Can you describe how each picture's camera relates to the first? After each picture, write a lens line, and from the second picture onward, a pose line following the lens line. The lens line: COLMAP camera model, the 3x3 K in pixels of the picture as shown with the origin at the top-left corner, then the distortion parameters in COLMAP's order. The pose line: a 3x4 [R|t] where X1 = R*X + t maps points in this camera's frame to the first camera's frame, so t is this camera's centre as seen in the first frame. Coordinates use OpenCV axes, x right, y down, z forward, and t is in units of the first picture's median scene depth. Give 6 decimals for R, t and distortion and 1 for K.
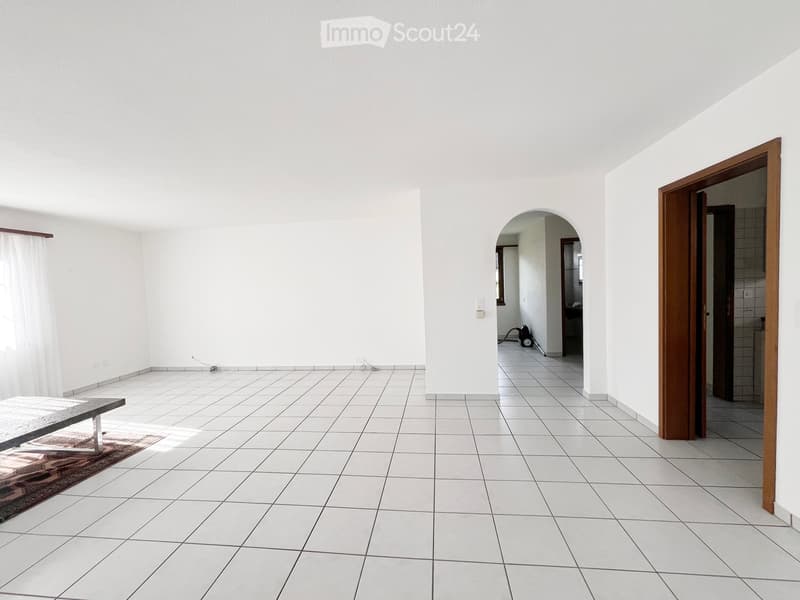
lens RADIAL K [[324.8, 0, 399.9], [0, 324.8, 300.6], [0, 0, 1]] dist [-0.002675, -0.000209]
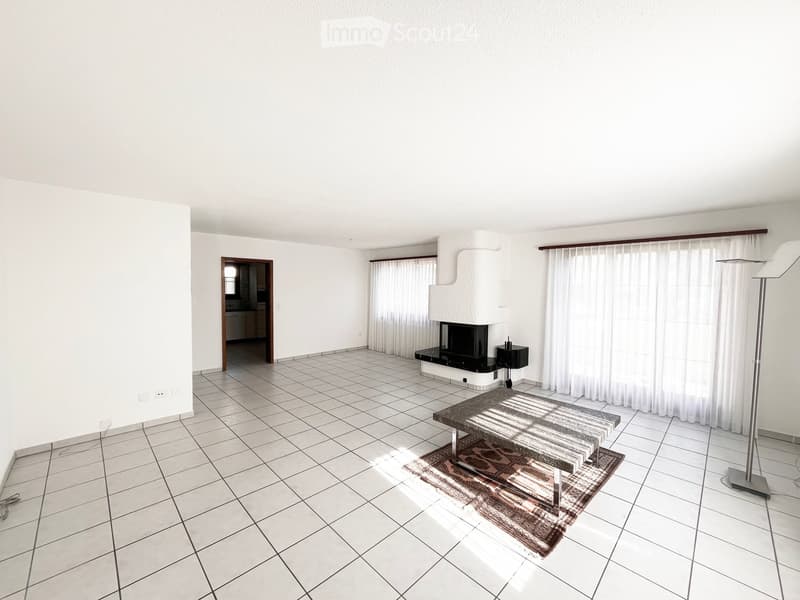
lens RADIAL K [[324.8, 0, 399.1], [0, 324.8, 300.1], [0, 0, 1]] dist [-0.002675, -0.000209]
pose [[-0.783586, 0.002159, 0.621280, -1.348693], [0.045146, 0.997548, 0.053474, -0.101859], [-0.619641, 0.069950, -0.781762, 1.771134]]
